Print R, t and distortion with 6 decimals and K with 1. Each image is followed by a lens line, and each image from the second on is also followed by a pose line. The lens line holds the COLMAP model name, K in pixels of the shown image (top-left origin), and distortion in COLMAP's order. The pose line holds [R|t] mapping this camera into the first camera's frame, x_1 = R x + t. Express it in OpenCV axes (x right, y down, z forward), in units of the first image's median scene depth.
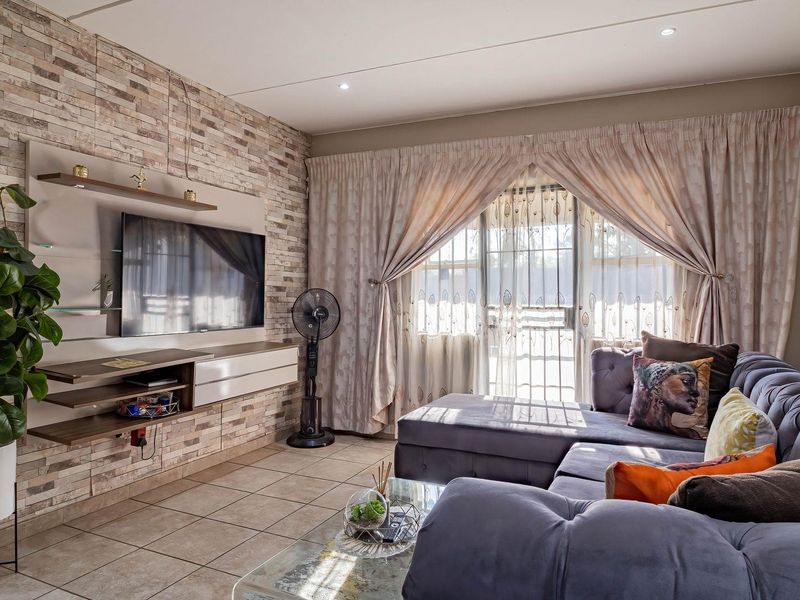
lens RADIAL K [[540.6, 0, 400.5], [0, 540.6, 296.4], [0, 0, 1]] dist [-0.007464, -0.005782]
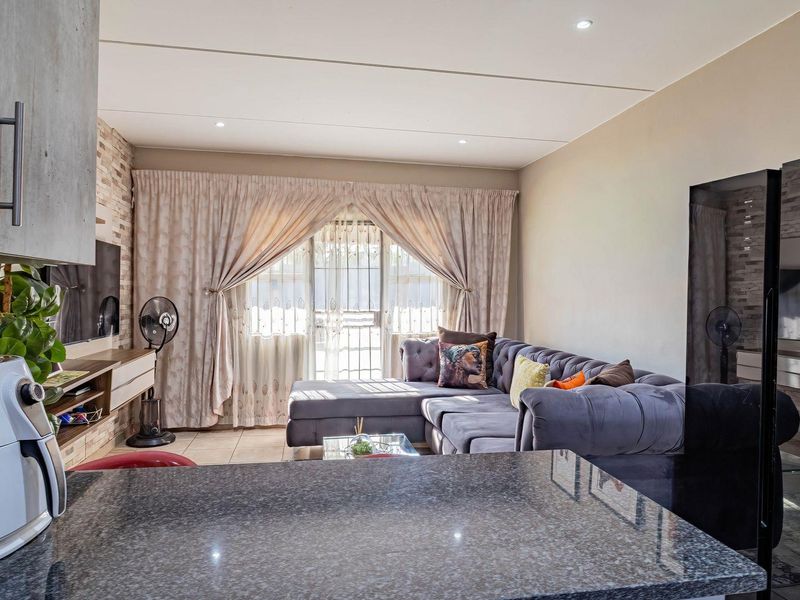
lens RADIAL K [[540.6, 0, 405.8], [0, 540.6, 295.6], [0, 0, 1]] dist [-0.007464, -0.005782]
pose [[0.817618, -0.000291, 0.575761, -0.425747], [-0.001142, 0.999997, 0.002127, -0.022384], [-0.575760, -0.002396, 0.817615, -0.171138]]
